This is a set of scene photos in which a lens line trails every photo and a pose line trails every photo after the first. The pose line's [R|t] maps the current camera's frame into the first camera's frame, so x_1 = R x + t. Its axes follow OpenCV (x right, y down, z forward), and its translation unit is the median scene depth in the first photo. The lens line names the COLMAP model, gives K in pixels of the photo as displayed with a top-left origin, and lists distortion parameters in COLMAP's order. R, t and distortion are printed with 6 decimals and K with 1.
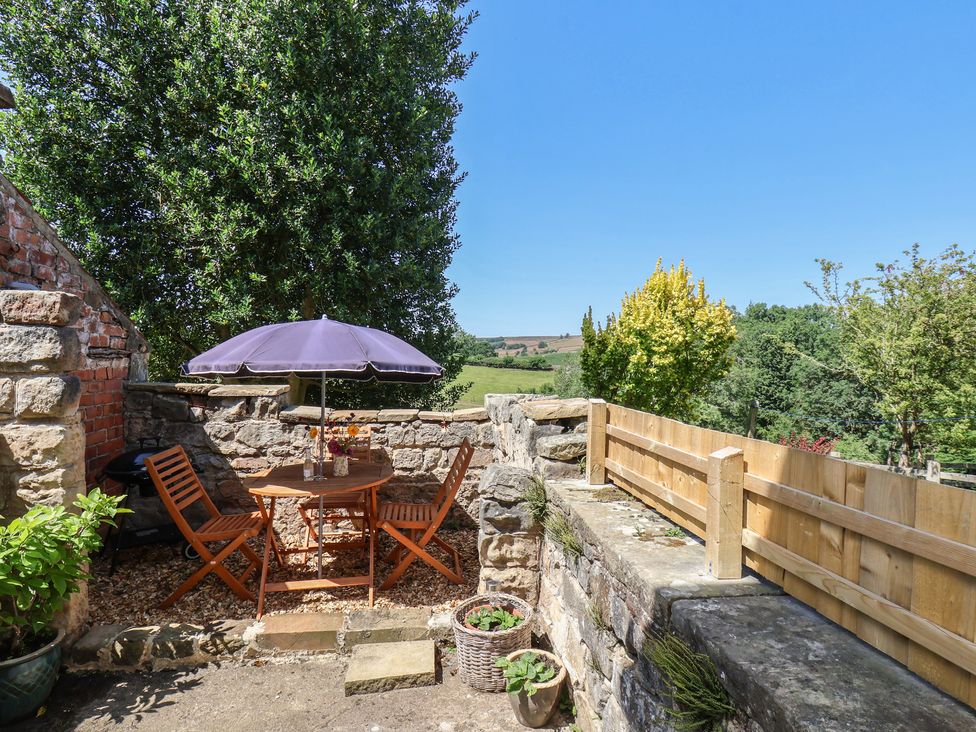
lens RADIAL K [[630.7, 0, 481.0], [0, 630.7, 371.2], [0, 0, 1]] dist [-0.001805, -0.002253]
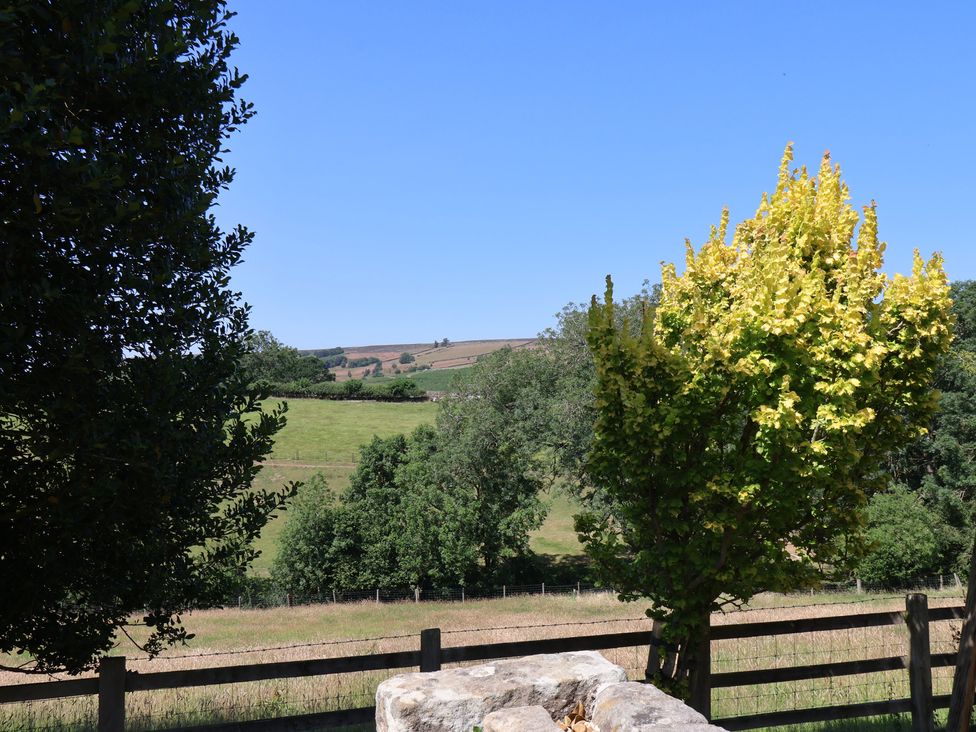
lens RADIAL K [[859.3, 0, 488.0], [0, 859.3, 366.0], [0, 0, 1]] dist [0.005781, -0.003685]
pose [[0.977001, -0.036553, 0.210079, -0.009043], [0.042105, 0.998871, -0.022016, -0.038051], [-0.209037, 0.030355, 0.977437, 0.479521]]
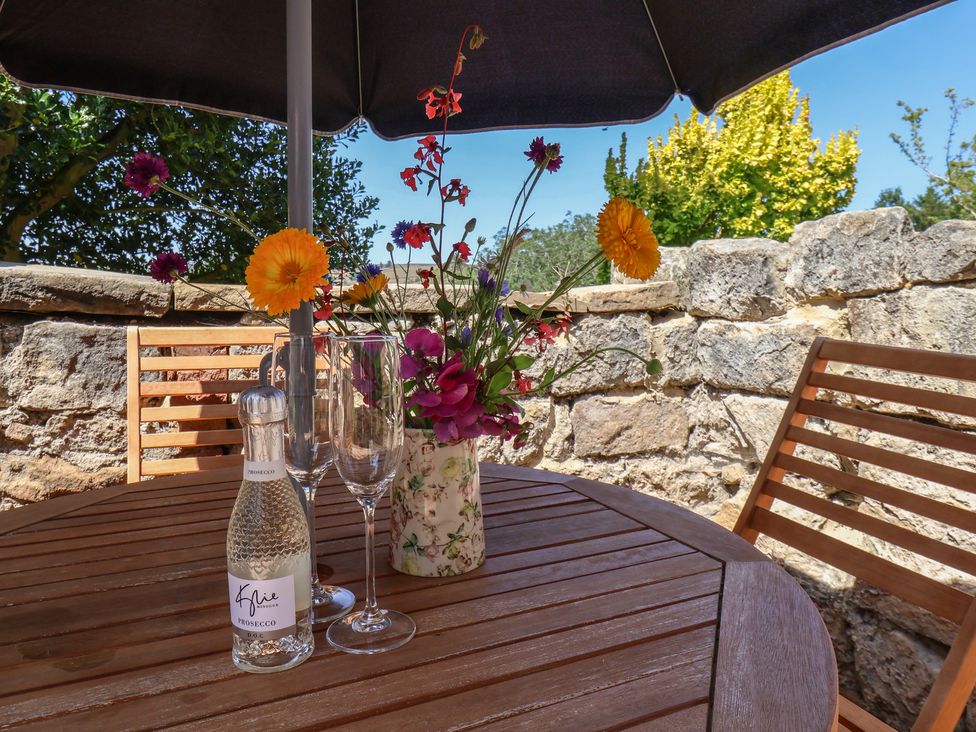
lens RADIAL K [[738.5, 0, 469.7], [0, 738.5, 385.9], [0, 0, 1]] dist [0.000540, -0.000911]
pose [[0.952228, -0.026334, 0.304250, -0.134246], [0.001522, 0.996672, 0.081502, 0.053400], [-0.305384, -0.077145, 0.949099, 0.414325]]
